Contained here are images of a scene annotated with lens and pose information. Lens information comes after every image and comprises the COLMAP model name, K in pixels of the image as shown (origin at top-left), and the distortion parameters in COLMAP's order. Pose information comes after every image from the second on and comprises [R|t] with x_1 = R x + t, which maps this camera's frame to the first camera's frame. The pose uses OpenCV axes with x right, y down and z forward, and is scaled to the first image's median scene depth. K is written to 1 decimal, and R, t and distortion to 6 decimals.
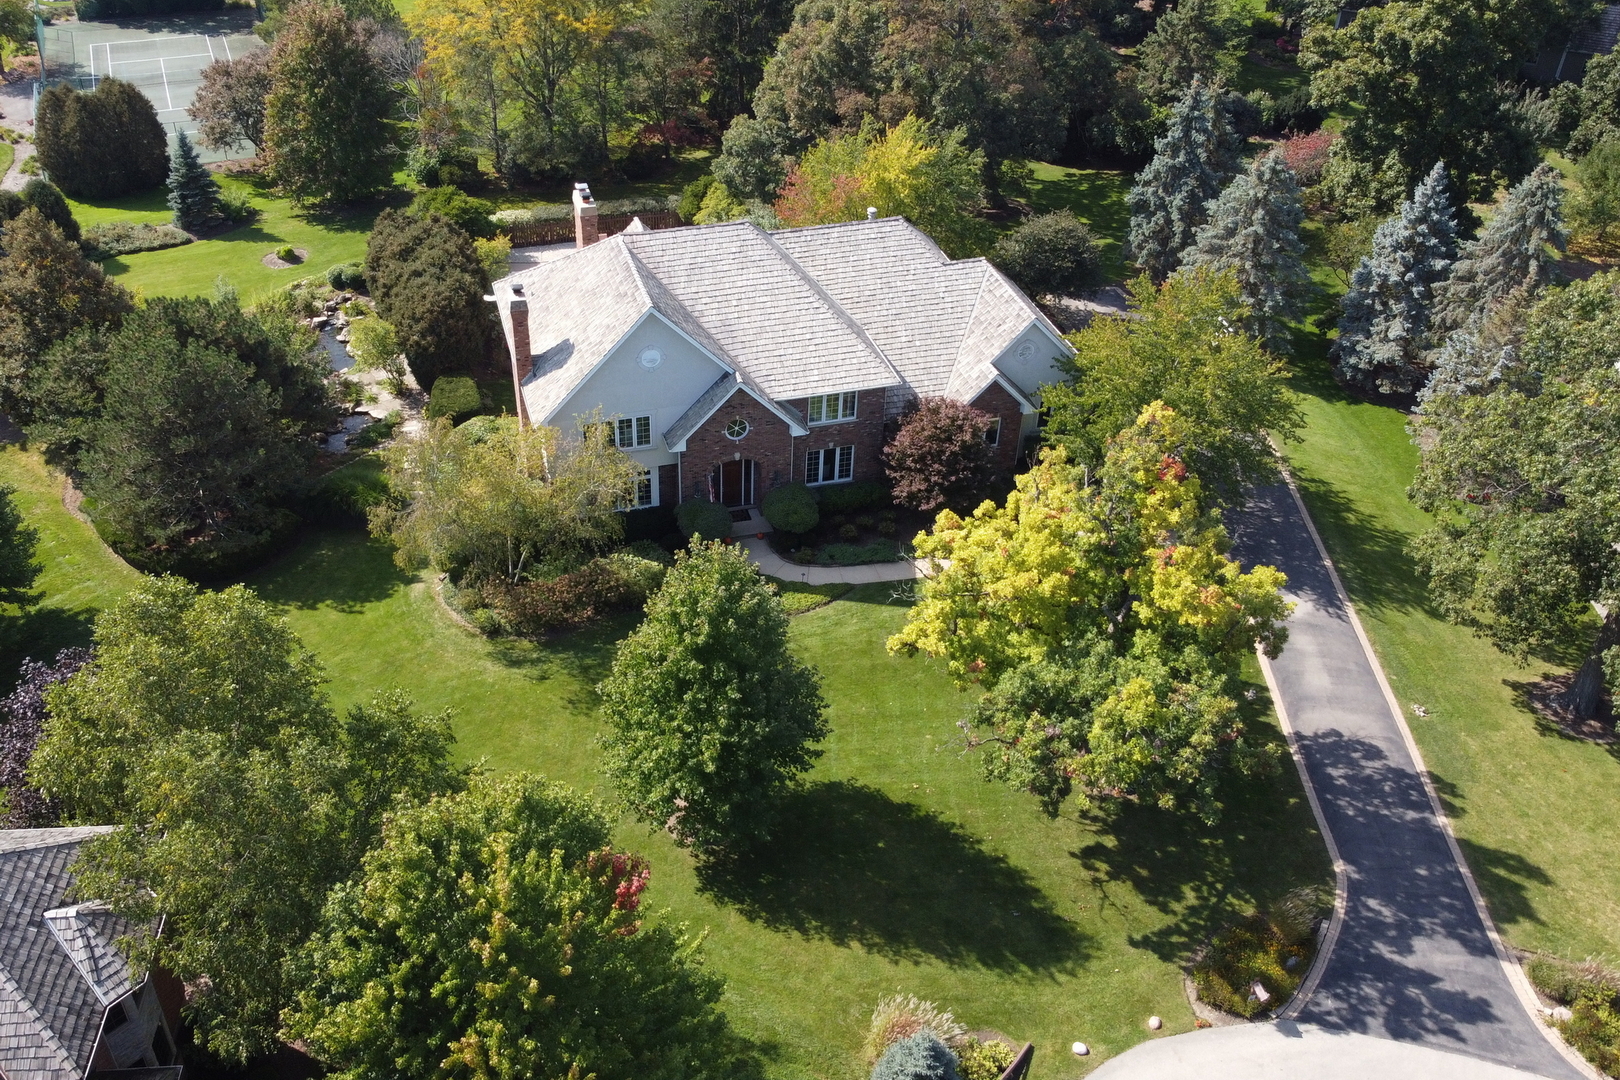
lens RADIAL K [[1292.8, 0, 809.6], [0, 1292.8, 705.5], [0, 0, 1]] dist [-0.000034, -0.000212]
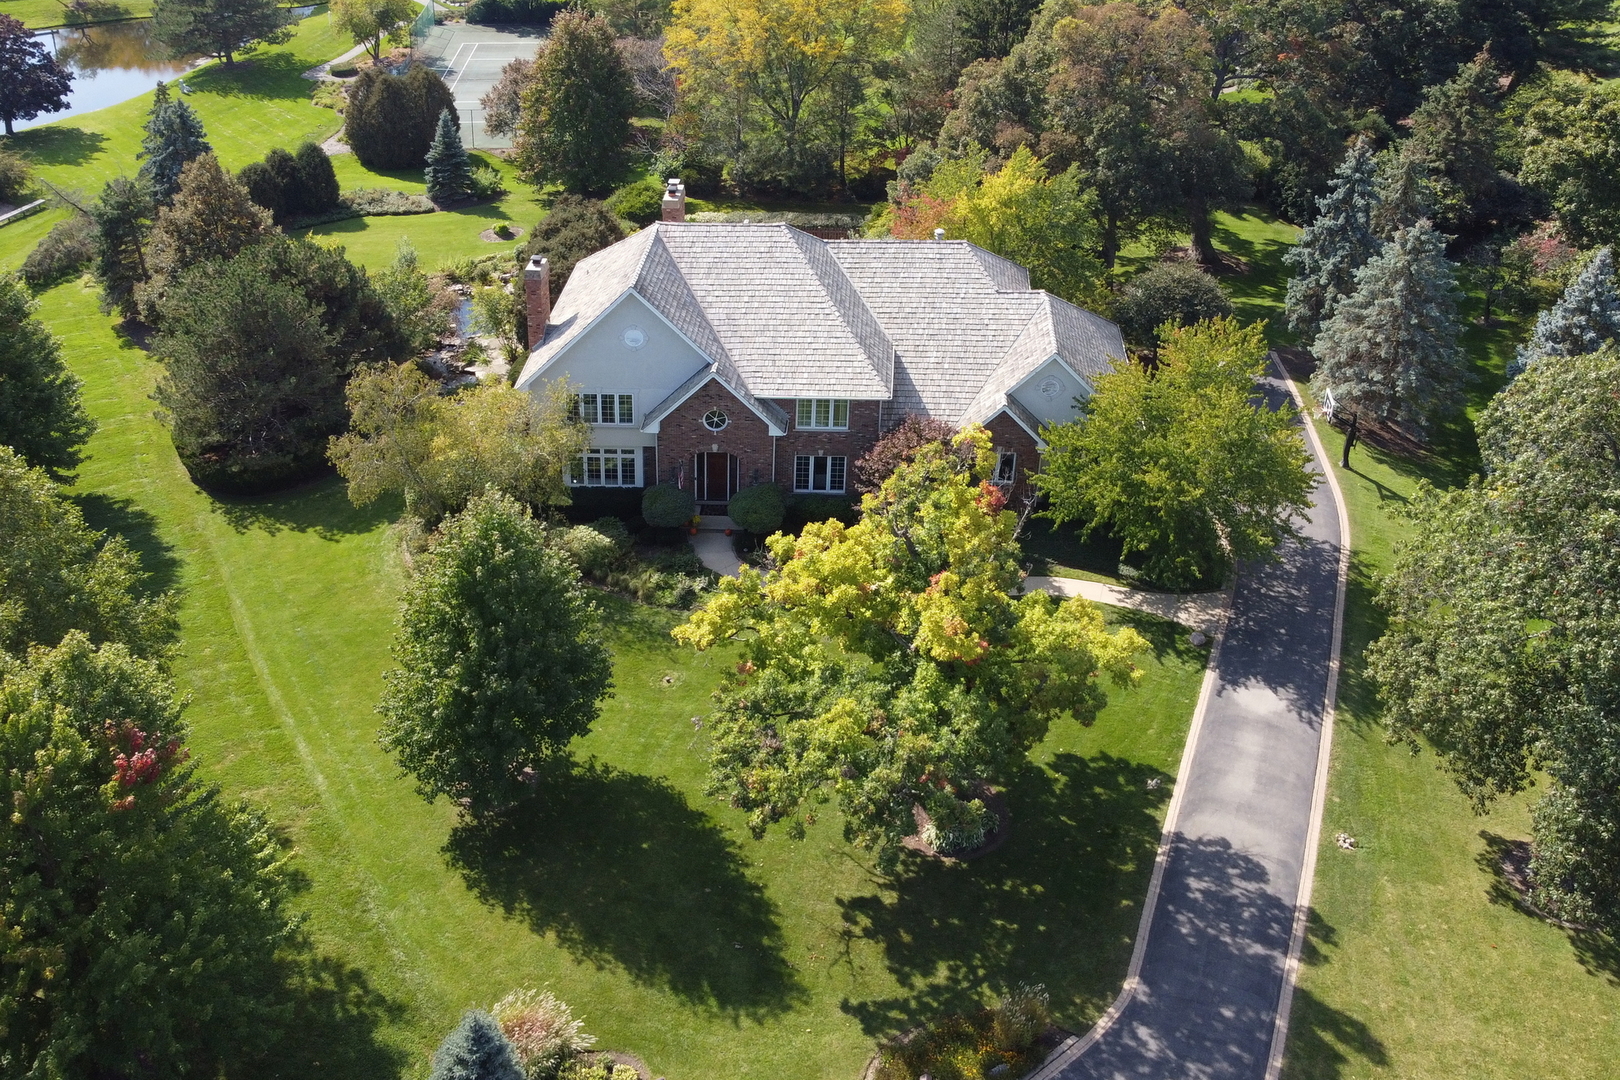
lens RADIAL K [[1411.5, 0, 810.0], [0, 1411.5, 540.0], [0, 0, 1]] dist [0.006675, -0.006885]
pose [[0.955036, 0.157905, -0.250943, 0.289427], [-0.197101, 0.970408, -0.139495, 0.009204], [0.221491, 0.182684, 0.957898, 0.007396]]
